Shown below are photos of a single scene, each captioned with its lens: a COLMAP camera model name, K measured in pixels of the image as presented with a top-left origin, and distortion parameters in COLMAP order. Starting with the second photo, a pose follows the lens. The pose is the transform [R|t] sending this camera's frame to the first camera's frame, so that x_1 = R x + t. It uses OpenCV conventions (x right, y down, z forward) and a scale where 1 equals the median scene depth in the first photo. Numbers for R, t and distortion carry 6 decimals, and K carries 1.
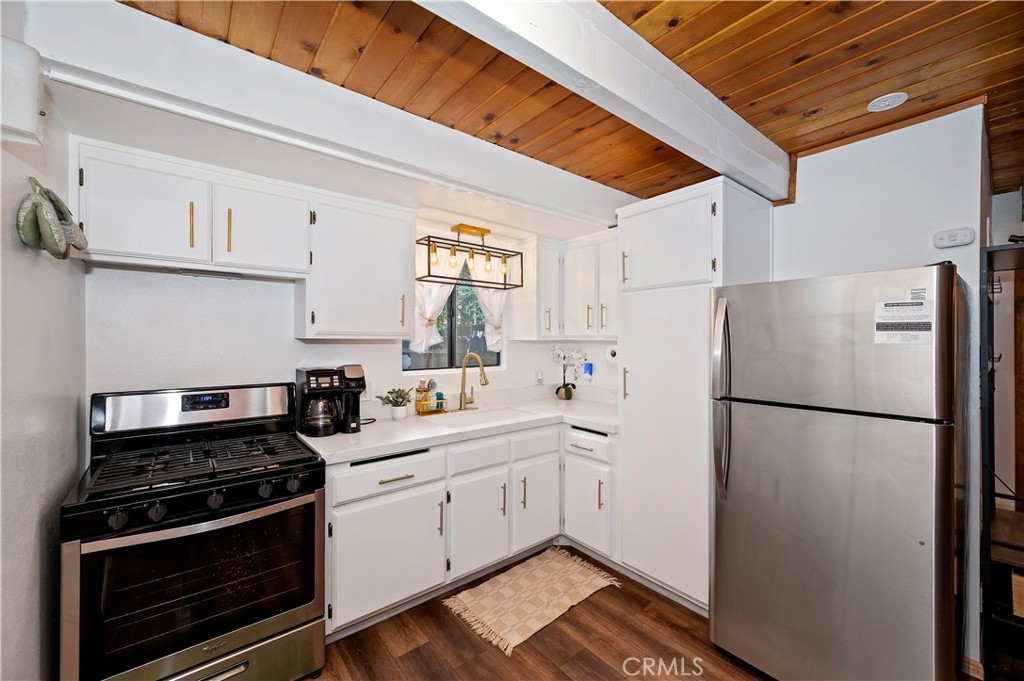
lens RADIAL K [[404.5, 0, 517.8], [0, 404.5, 338.2], [0, 0, 1]] dist [0.001514, -0.000535]
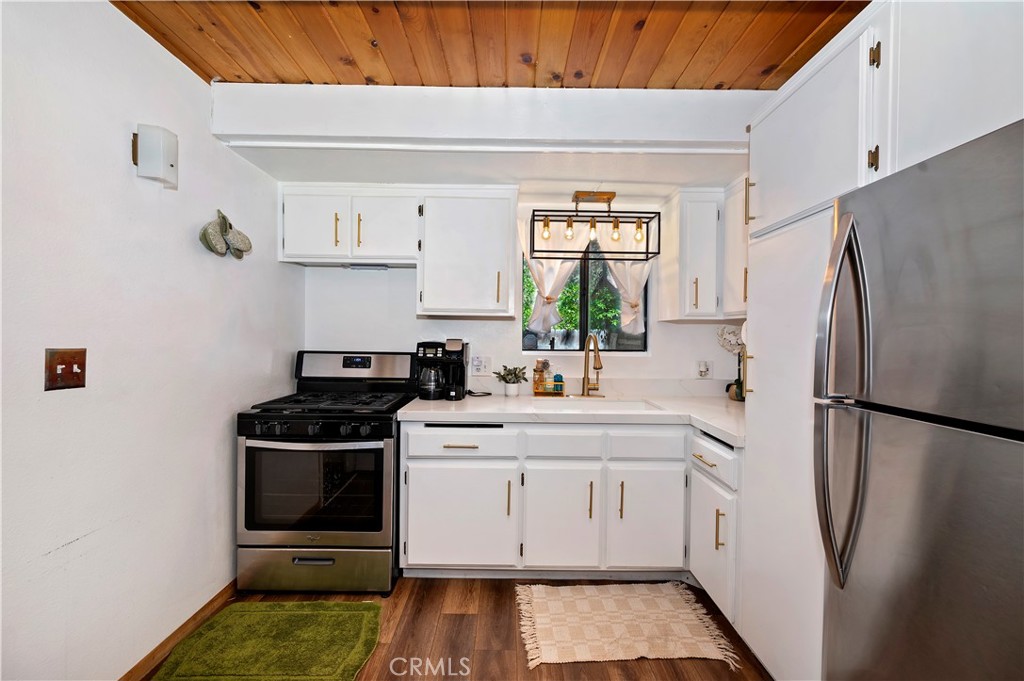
lens RADIAL K [[404.5, 0, 514.4], [0, 404.5, 338.8], [0, 0, 1]] dist [0.001514, -0.000535]
pose [[0.779324, 0.014940, -0.626443, 0.386171], [-0.009194, 0.999881, 0.012409, 0.047734], [0.626553, -0.003912, 0.779369, 0.234361]]
